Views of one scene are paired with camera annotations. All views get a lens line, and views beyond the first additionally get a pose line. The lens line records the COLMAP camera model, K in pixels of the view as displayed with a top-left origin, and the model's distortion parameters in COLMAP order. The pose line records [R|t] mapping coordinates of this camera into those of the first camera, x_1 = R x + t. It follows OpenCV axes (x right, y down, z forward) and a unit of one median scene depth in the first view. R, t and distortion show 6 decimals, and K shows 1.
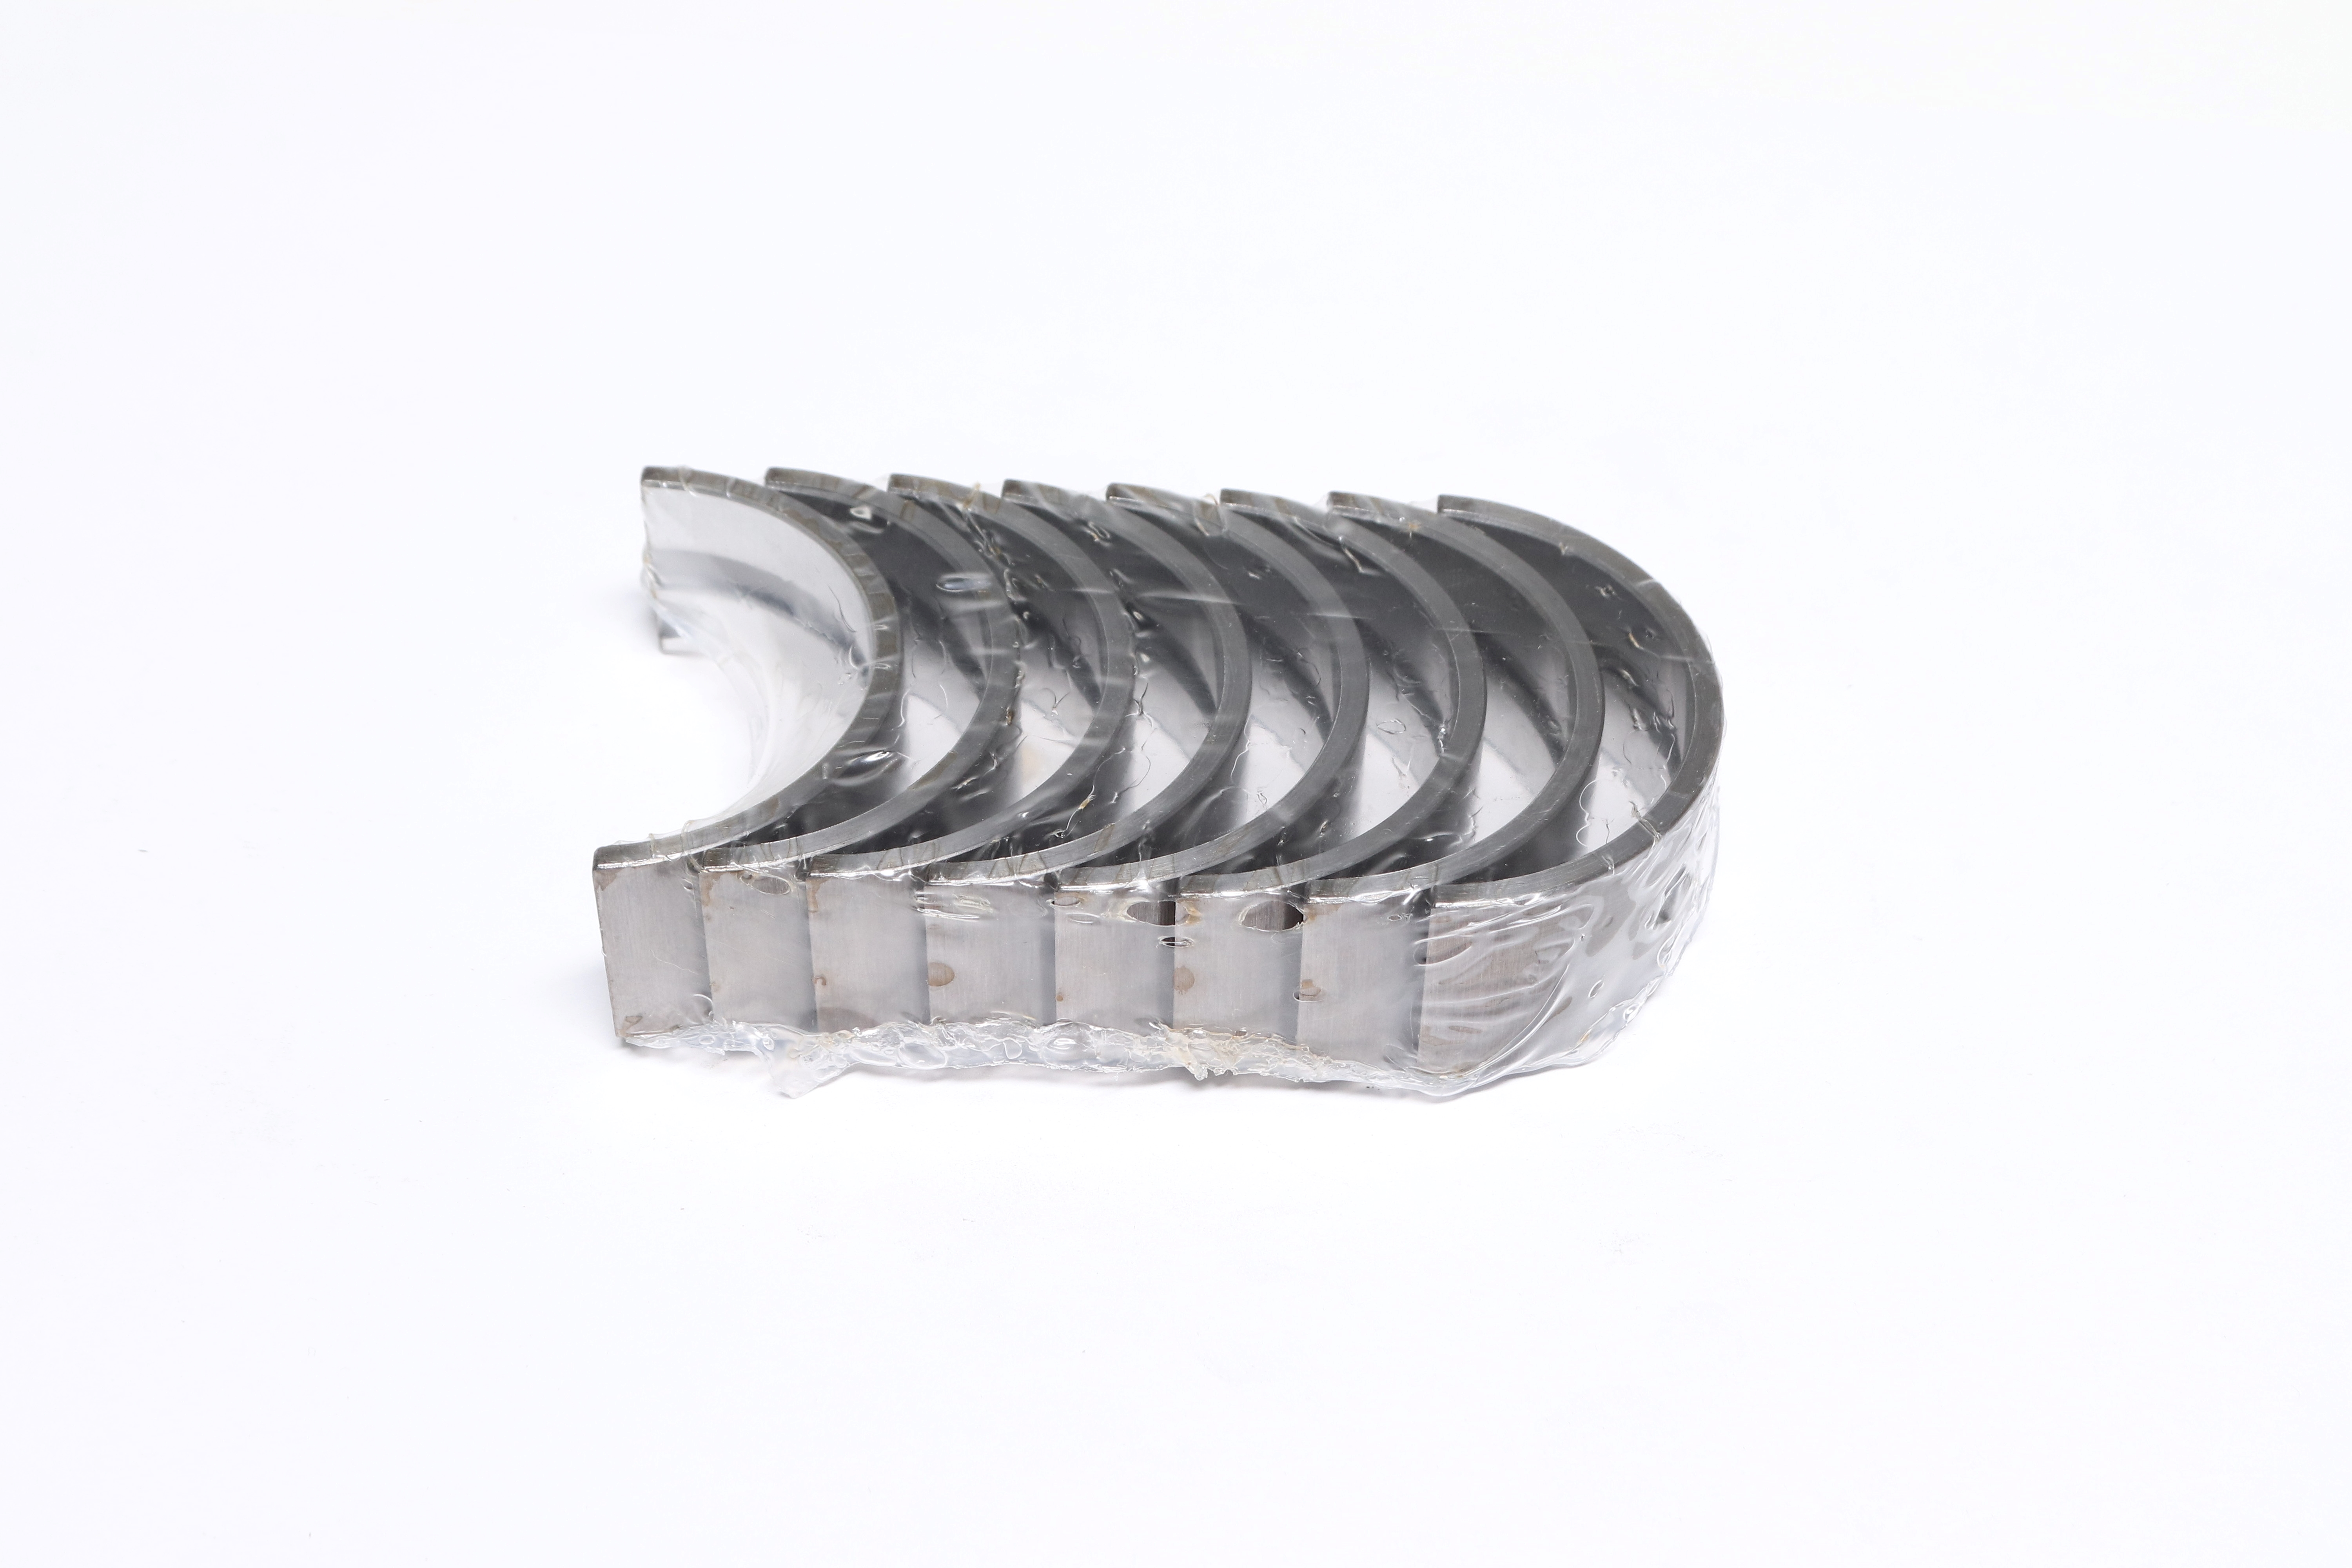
lens RADIAL K [[4241.8, 0, 1176.8], [0, 4241.8, 785.9], [0, 0, 1]] dist [-0.015263, 0.000000]
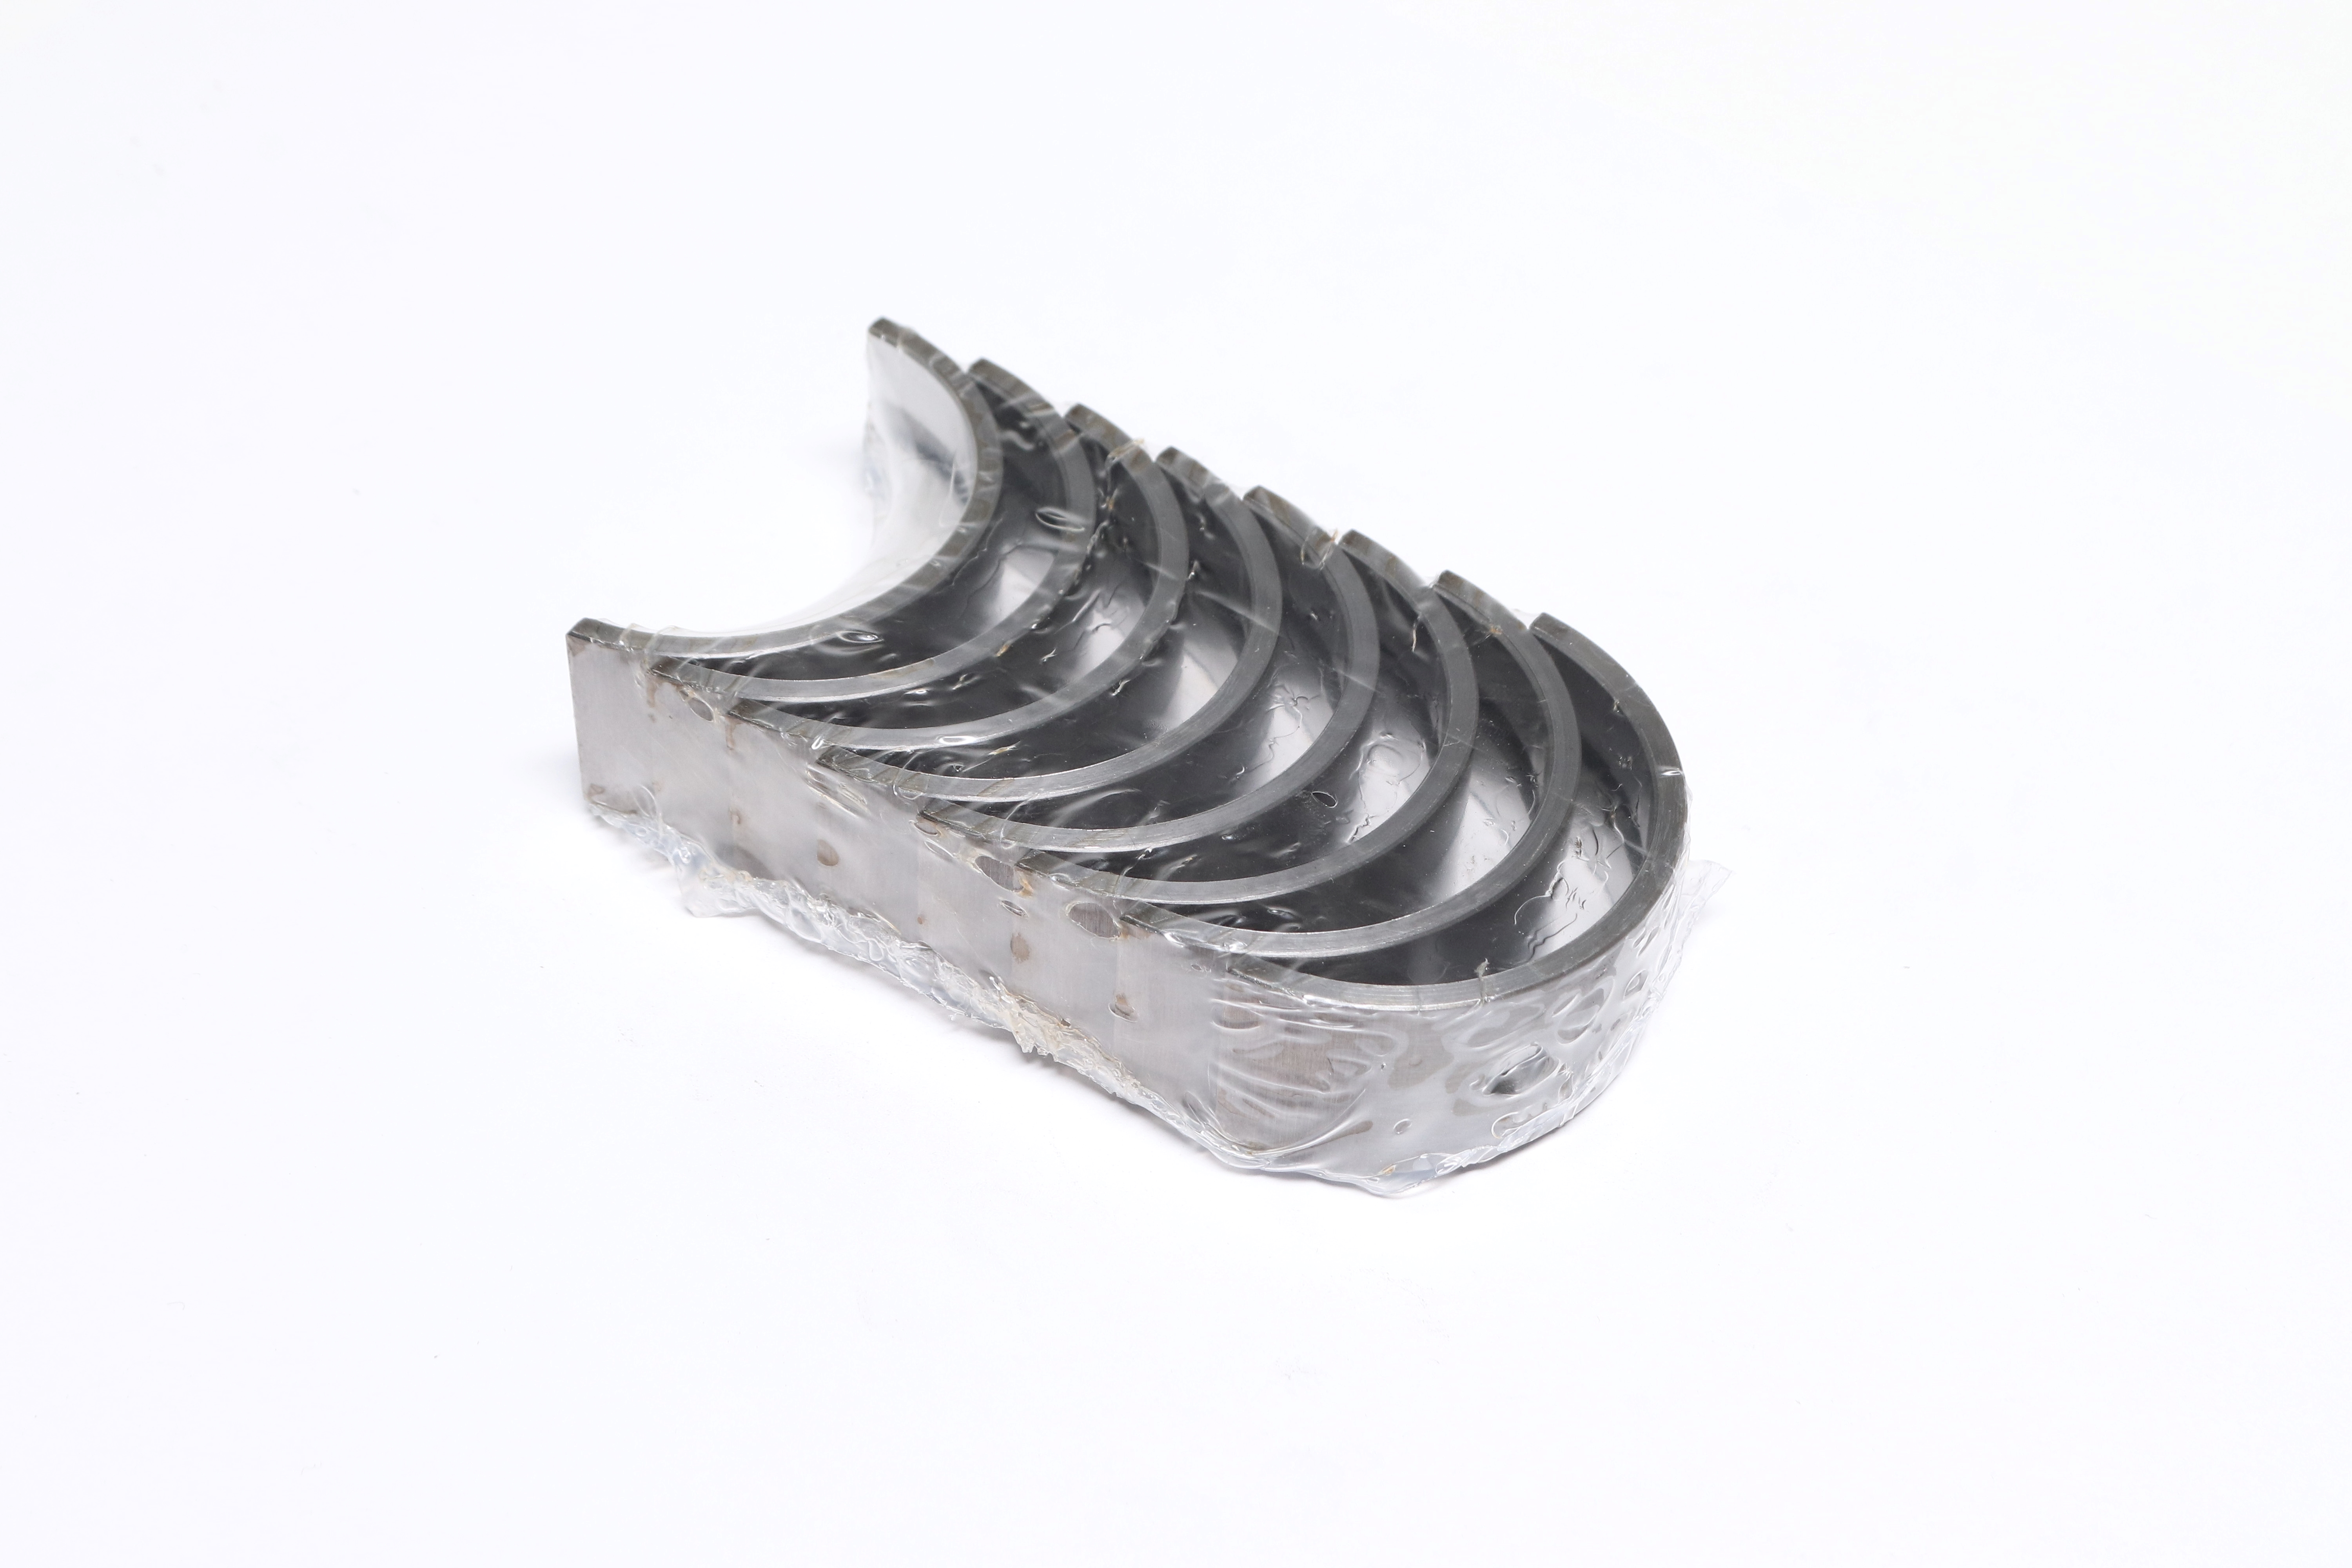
lens RADIAL K [[4241.8, 0, 1177.2], [0, 4241.8, 782.2], [0, 0, 1]] dist [-0.015263, 0.000000]
pose [[0.855842, 0.368815, -0.362643, 0.377644], [-0.368029, 0.926858, 0.074080, -0.077890], [0.363440, 0.070062, 0.928979, 0.074818]]
